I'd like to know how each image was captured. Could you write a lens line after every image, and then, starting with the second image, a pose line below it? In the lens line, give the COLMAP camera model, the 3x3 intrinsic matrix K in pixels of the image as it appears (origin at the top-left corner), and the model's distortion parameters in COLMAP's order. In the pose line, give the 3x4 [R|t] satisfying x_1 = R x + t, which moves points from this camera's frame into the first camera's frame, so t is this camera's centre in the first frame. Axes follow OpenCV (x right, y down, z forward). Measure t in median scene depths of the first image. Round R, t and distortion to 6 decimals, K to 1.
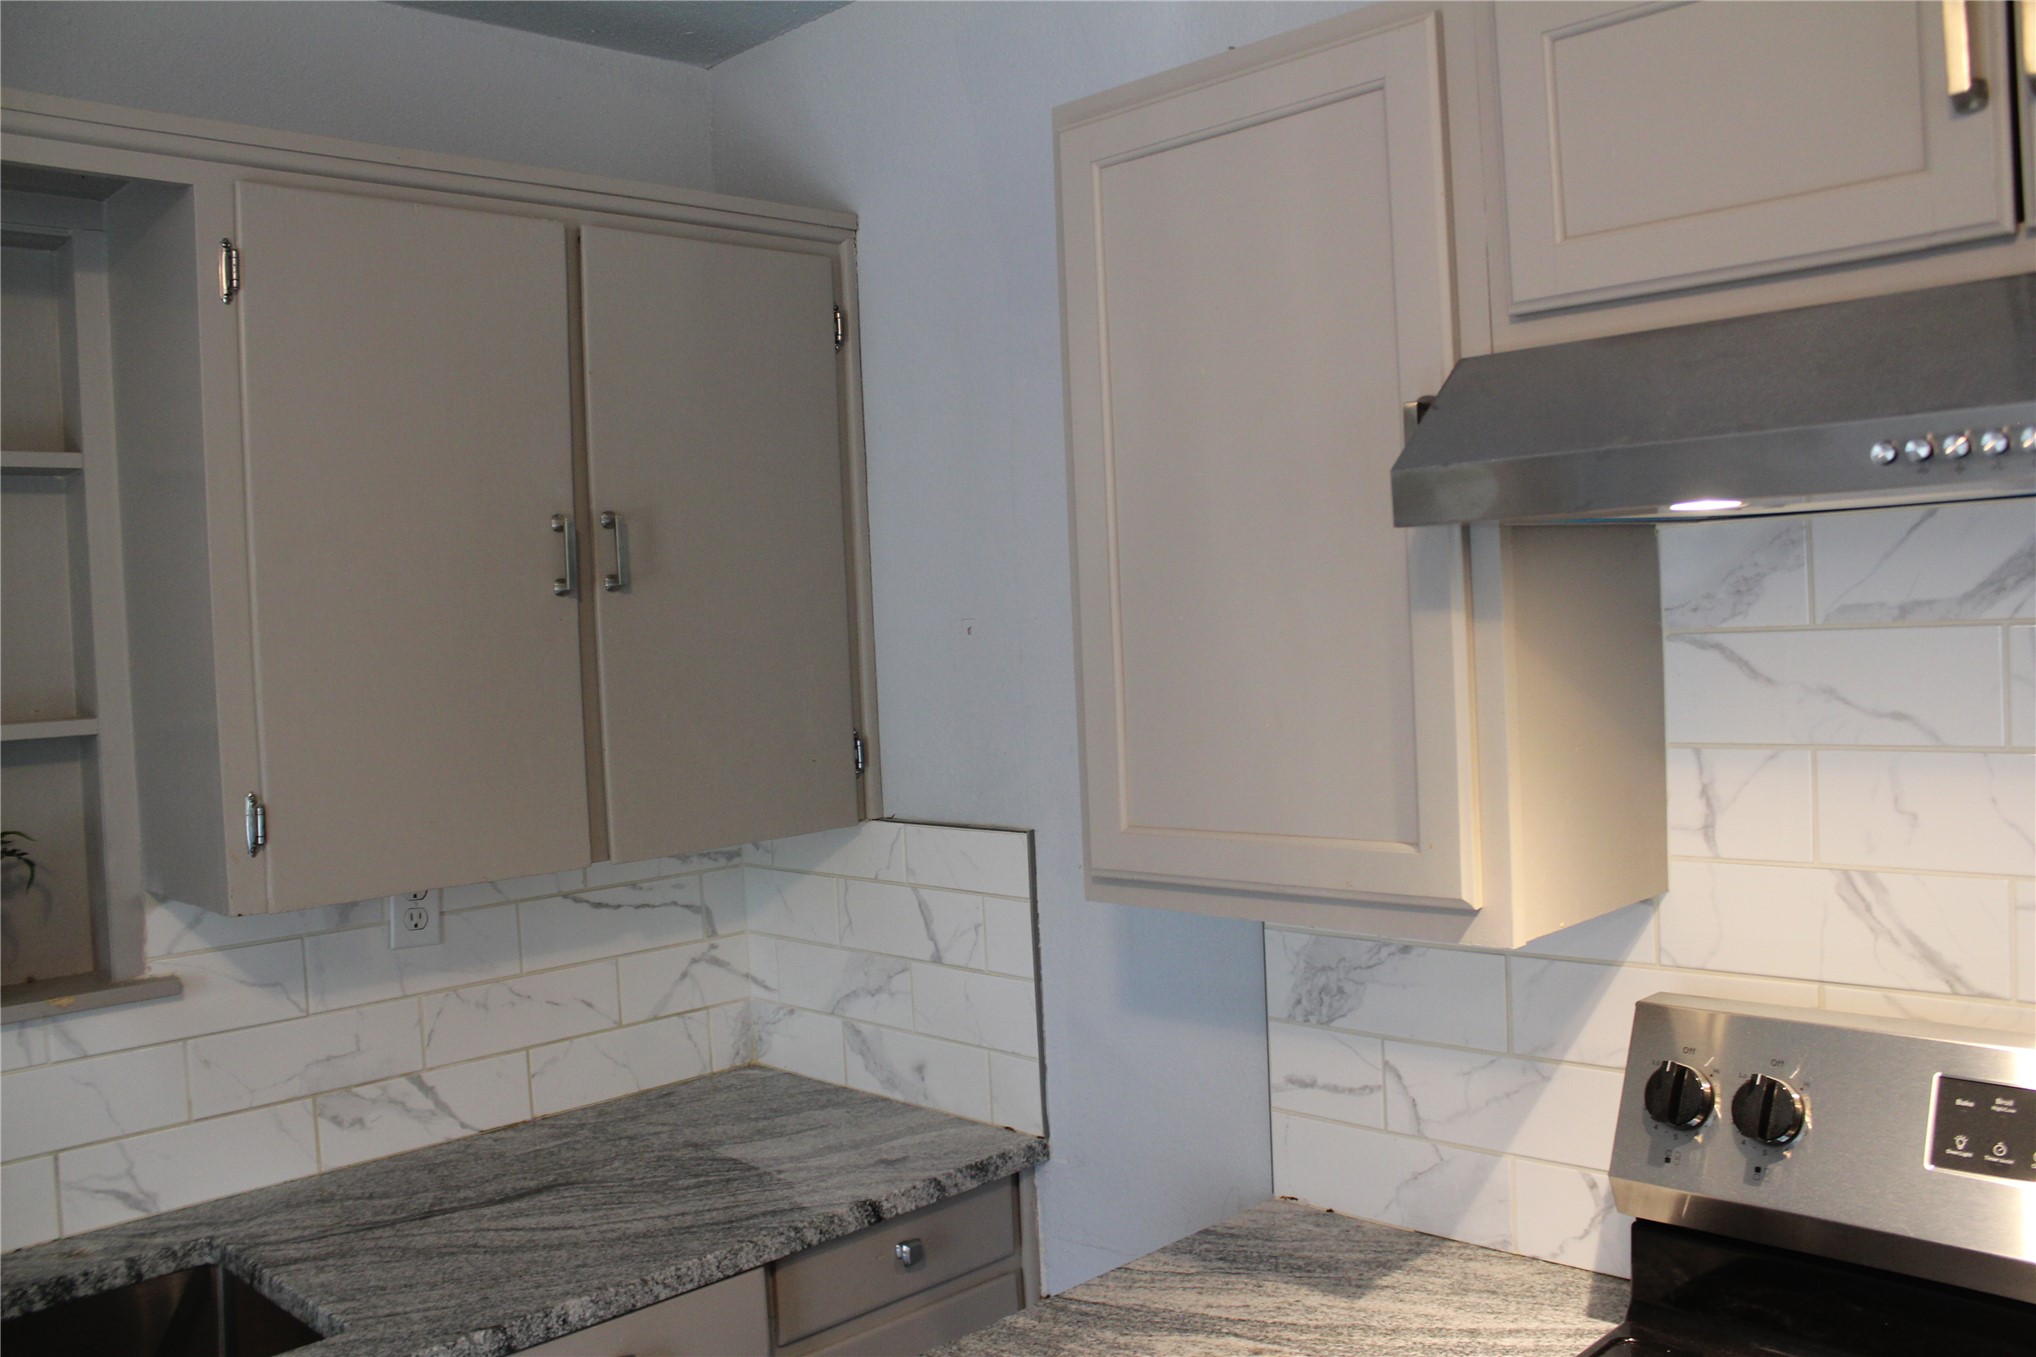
lens RADIAL K [[1673.4, 0, 1018.0], [0, 1673.4, 678.5], [0, 0, 1]] dist [-0.163590, 0.136367]
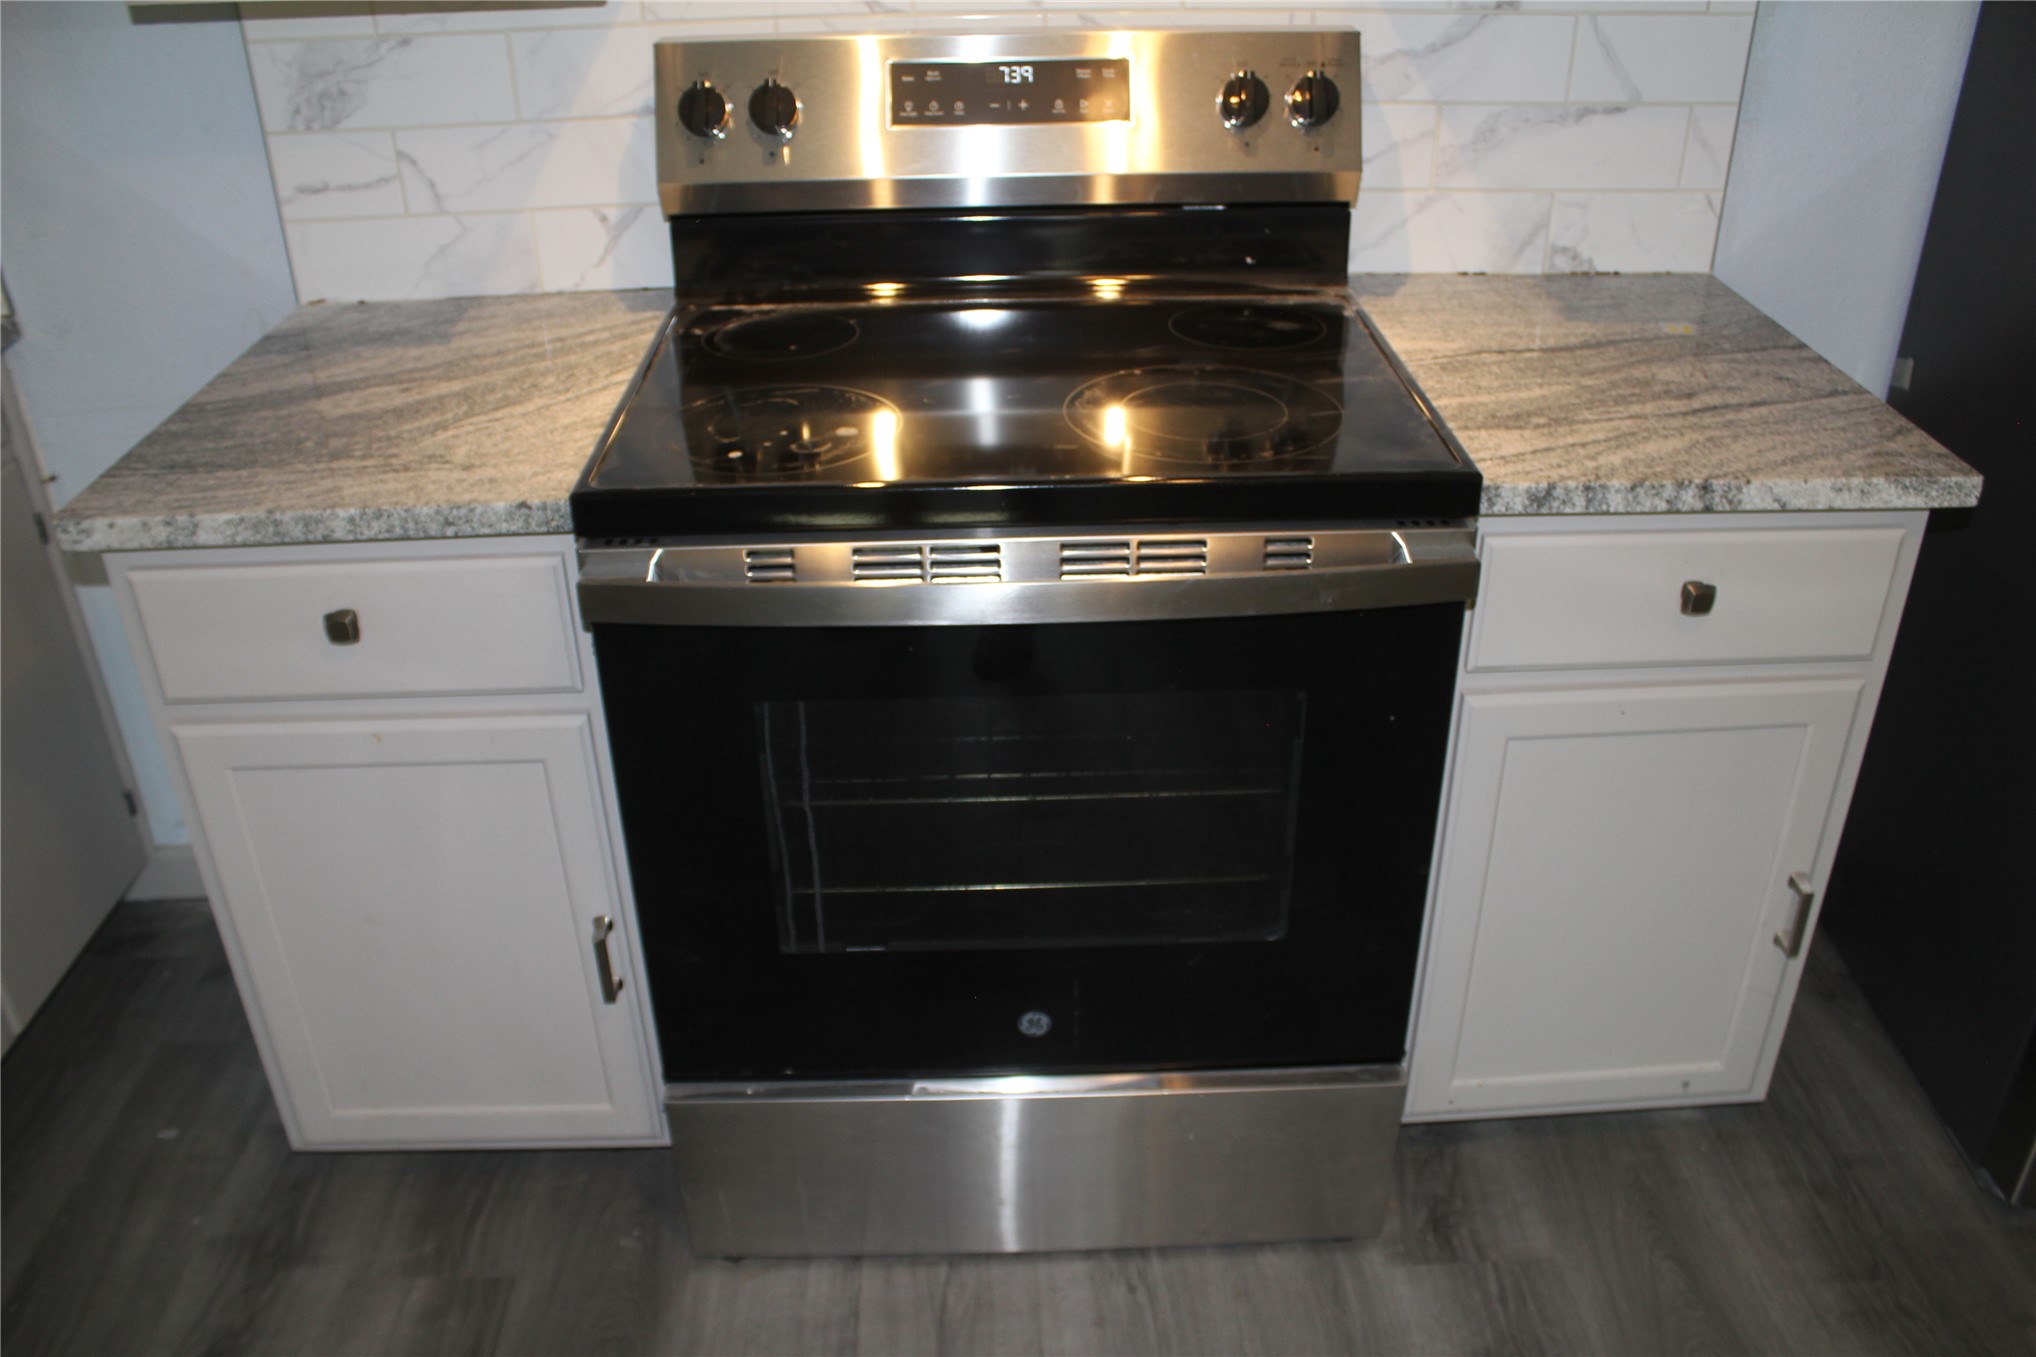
lens RADIAL K [[1665.3, 0, 1024.1], [0, 1665.3, 654.5], [0, 0, 1]] dist [-0.169100, 0.143743]
pose [[0.679775, -0.322001, 0.658955, -0.357348], [0.004103, 0.900123, 0.435616, 0.075332], [-0.733409, -0.293418, 0.613202, -0.086651]]
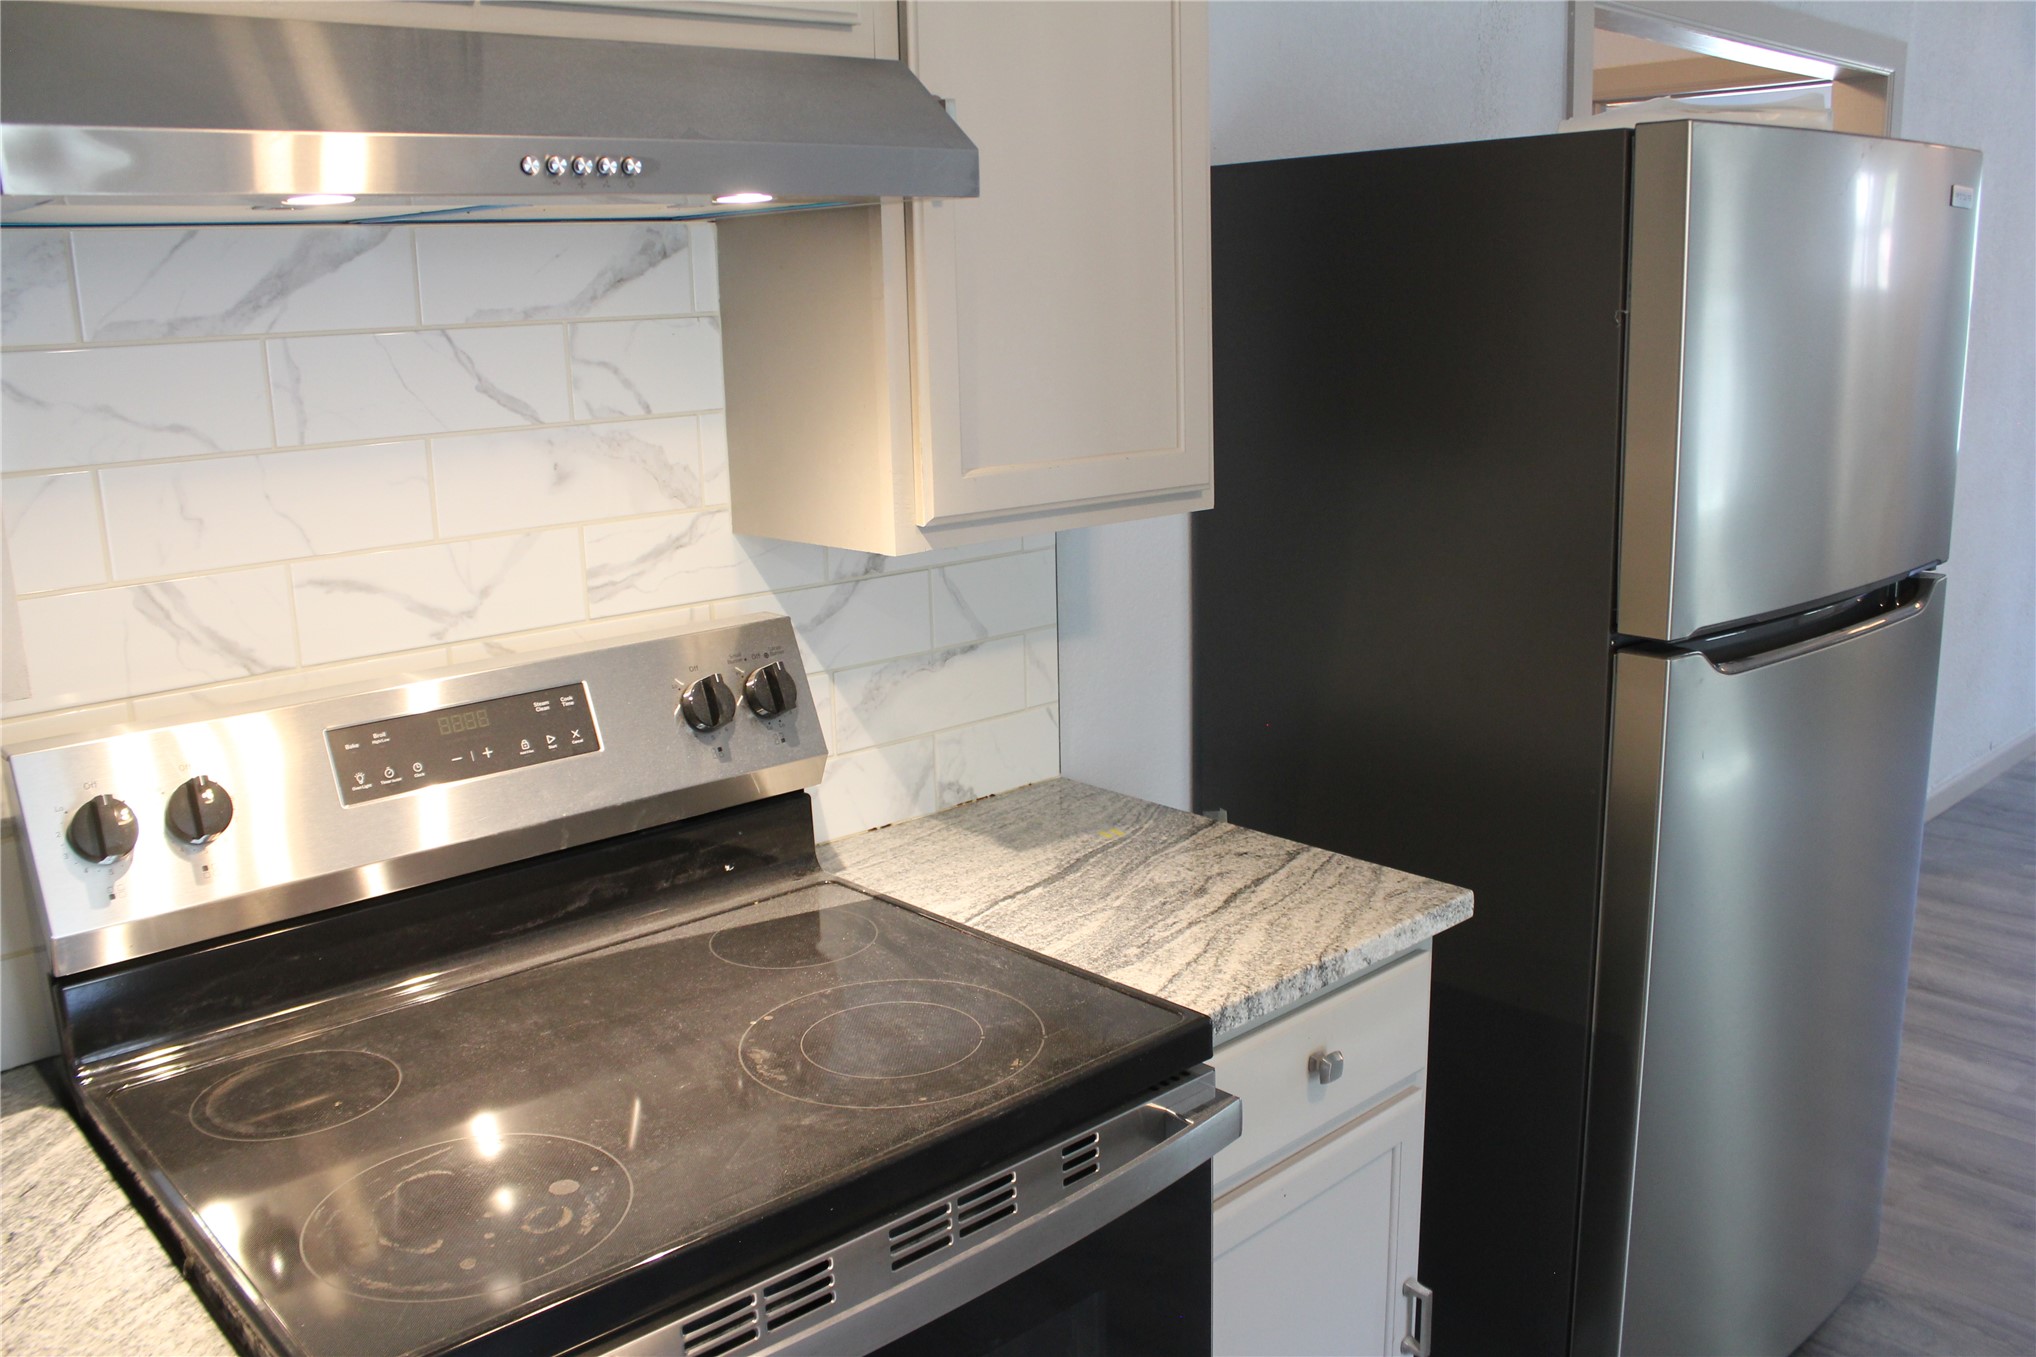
lens RADIAL K [[1673.4, 0, 1018.0], [0, 1673.4, 678.5], [0, 0, 1]] dist [-0.163590, 0.136367]
pose [[0.050976, -0.176047, 0.983061, -0.436786], [0.059869, 0.983109, 0.172951, 0.030566], [-0.996904, 0.050038, 0.060655, 0.346158]]
